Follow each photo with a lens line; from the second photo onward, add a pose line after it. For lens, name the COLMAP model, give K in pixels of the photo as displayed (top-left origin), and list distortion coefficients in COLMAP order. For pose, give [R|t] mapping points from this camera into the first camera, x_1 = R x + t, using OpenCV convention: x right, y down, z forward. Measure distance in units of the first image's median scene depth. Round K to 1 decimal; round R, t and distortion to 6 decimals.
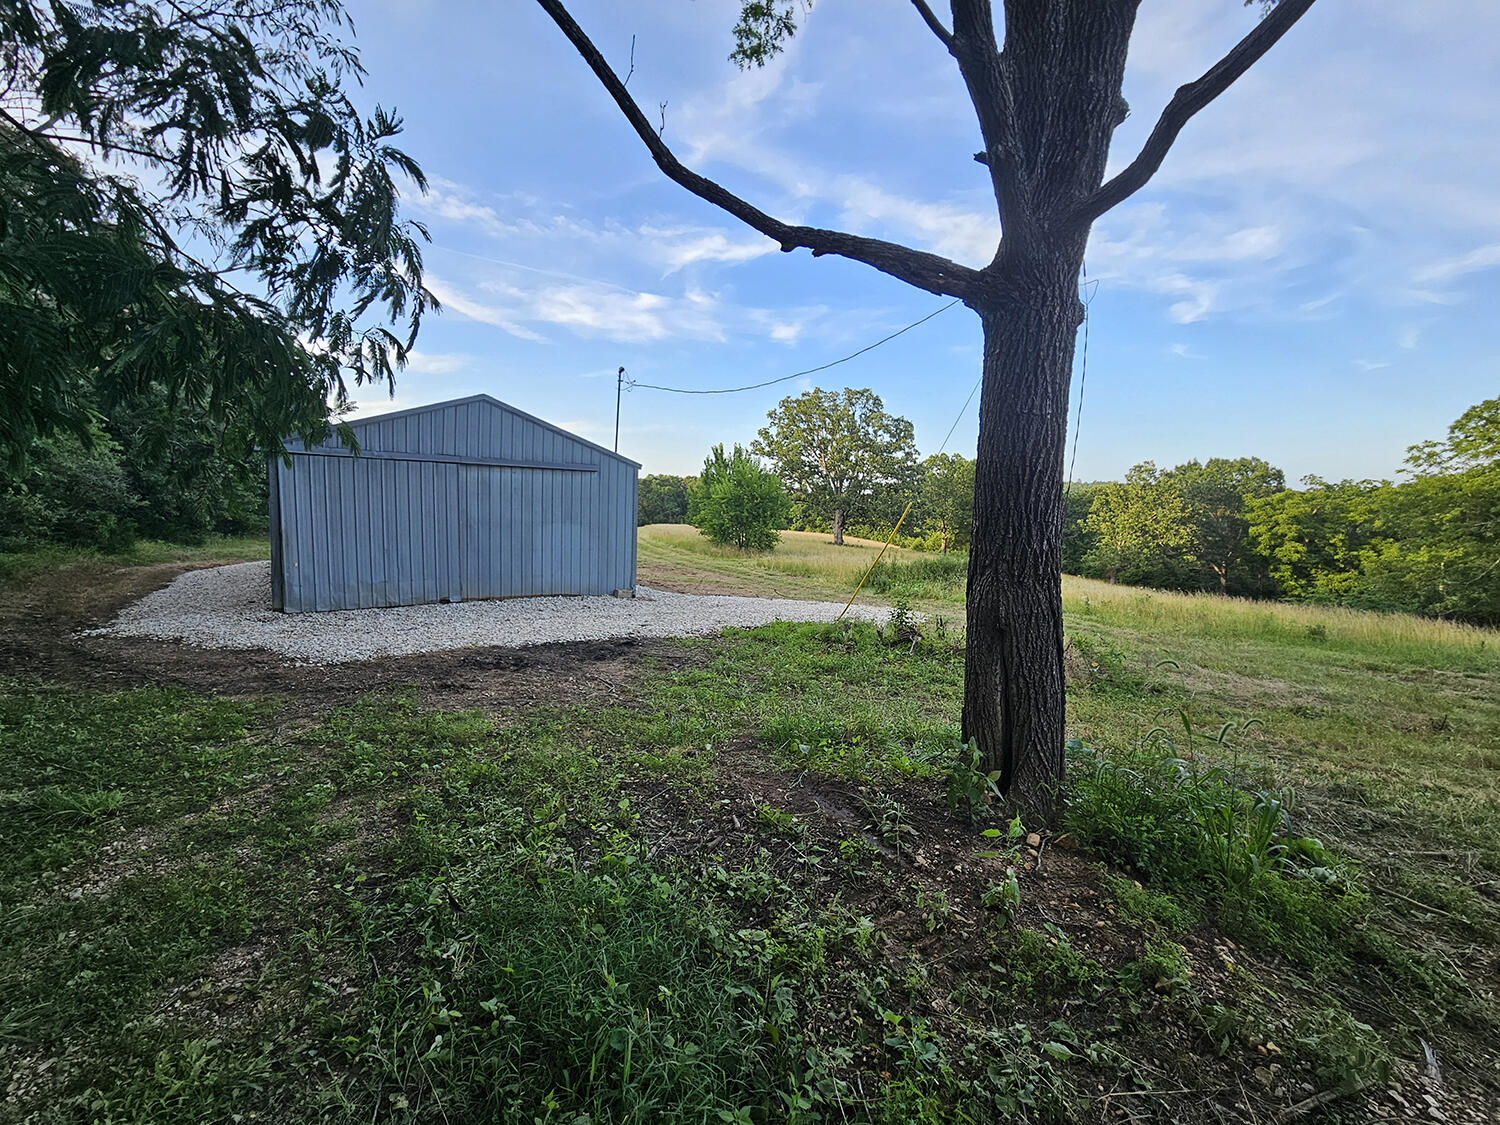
lens RADIAL K [[613.2, 0, 751.0], [0, 613.2, 581.5], [0, 0, 1]] dist [-0.002206, 0.002281]
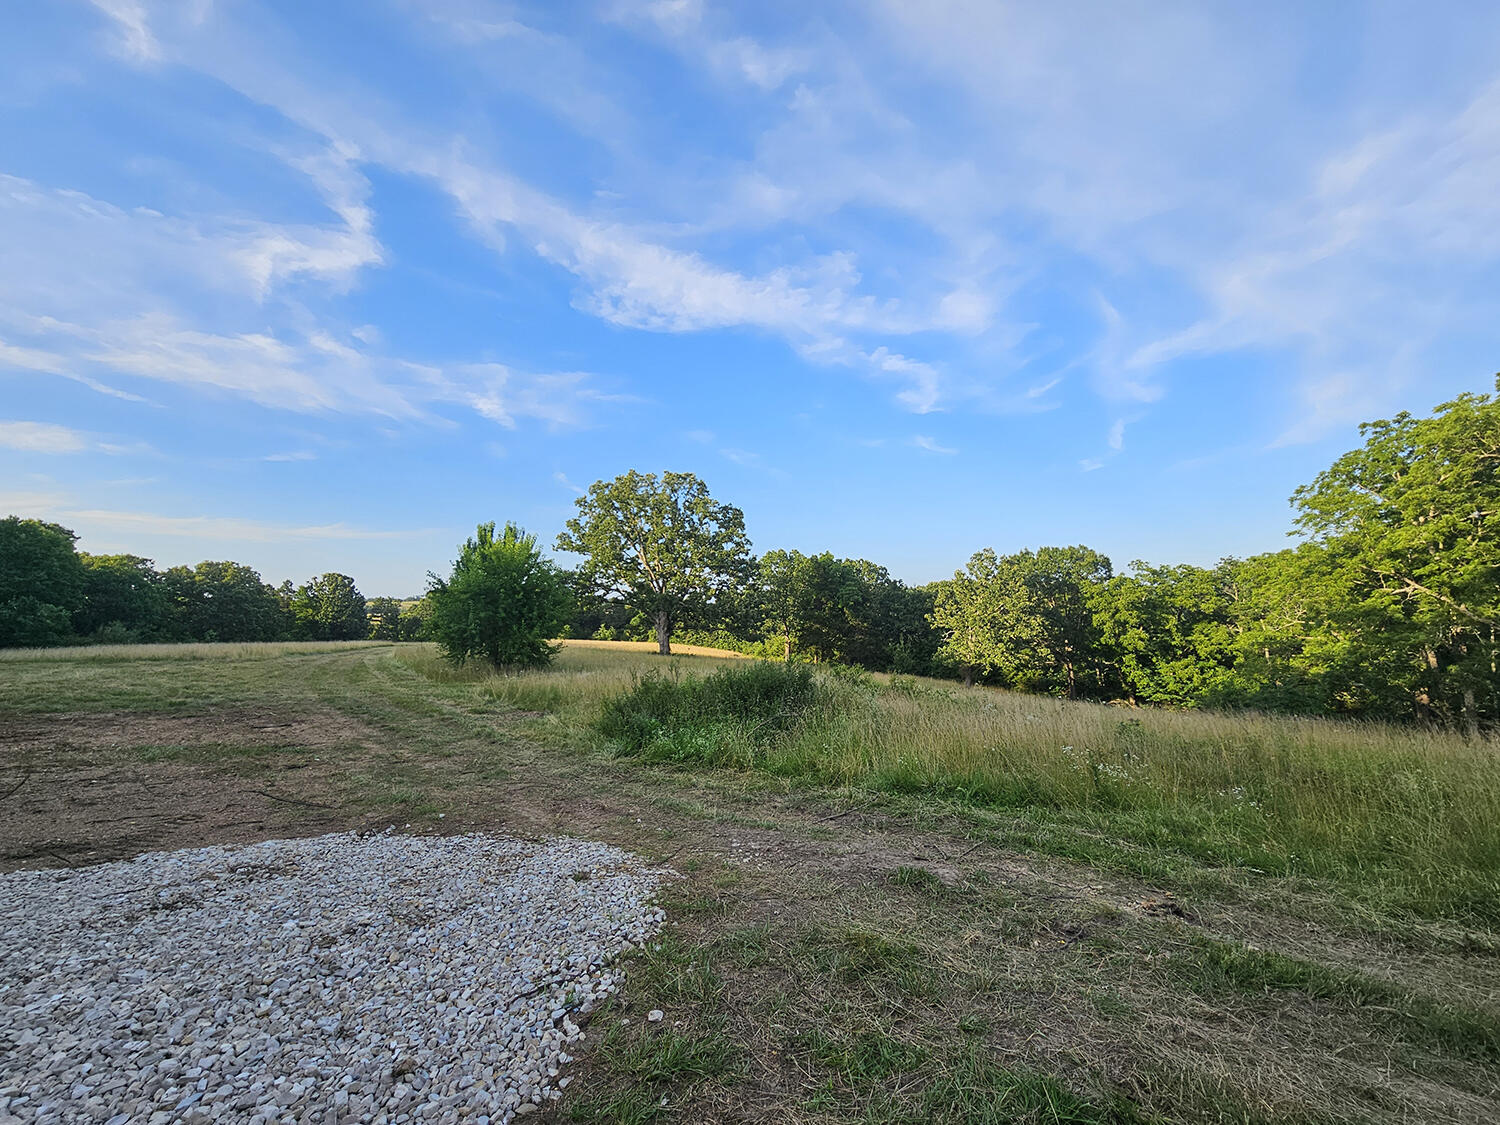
lens RADIAL K [[613.2, 0, 765.1], [0, 613.2, 564.8], [0, 0, 1]] dist [-0.002206, 0.002281]
pose [[0.966738, -0.007846, 0.255647, 0.064585], [0.060367, 0.978290, -0.198255, -0.006106], [-0.248542, 0.207093, 0.946224, 0.162921]]
